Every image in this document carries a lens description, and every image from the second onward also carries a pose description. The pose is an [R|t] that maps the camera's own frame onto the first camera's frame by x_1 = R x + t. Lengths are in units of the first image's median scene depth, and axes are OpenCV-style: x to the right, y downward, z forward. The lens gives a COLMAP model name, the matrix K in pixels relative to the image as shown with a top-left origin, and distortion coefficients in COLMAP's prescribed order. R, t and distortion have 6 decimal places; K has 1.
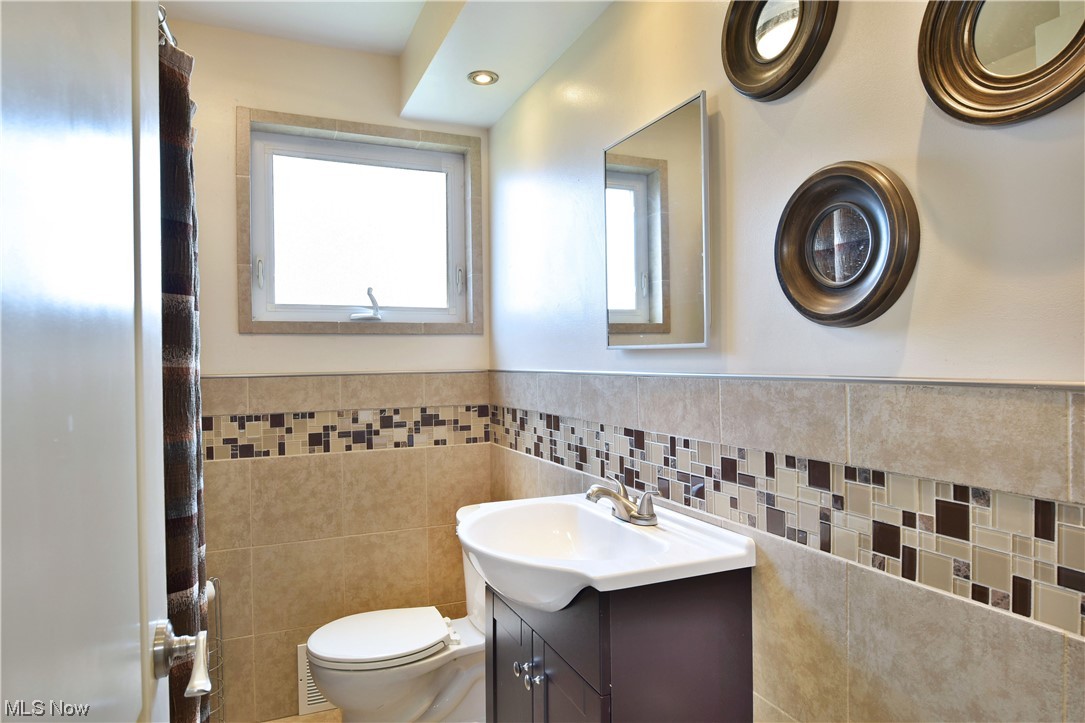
lens RADIAL K [[658.0, 0, 541.5], [0, 658.0, 361.7], [0, 0, 1]] dist [-0.010134, -0.011772]
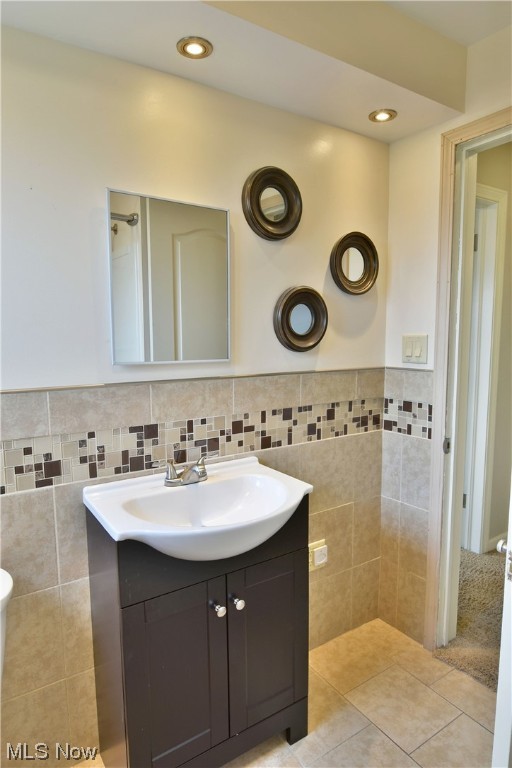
lens RADIAL K [[465.7, 0, 255.7], [0, 465.7, 385.2], [0, 0, 1]] dist [-0.010134, -0.011772]
pose [[-0.183084, -0.078543, 0.979955, -1.092734], [0.018992, 0.996335, 0.083404, -0.067476], [-0.982914, 0.033881, -0.180921, 1.288493]]
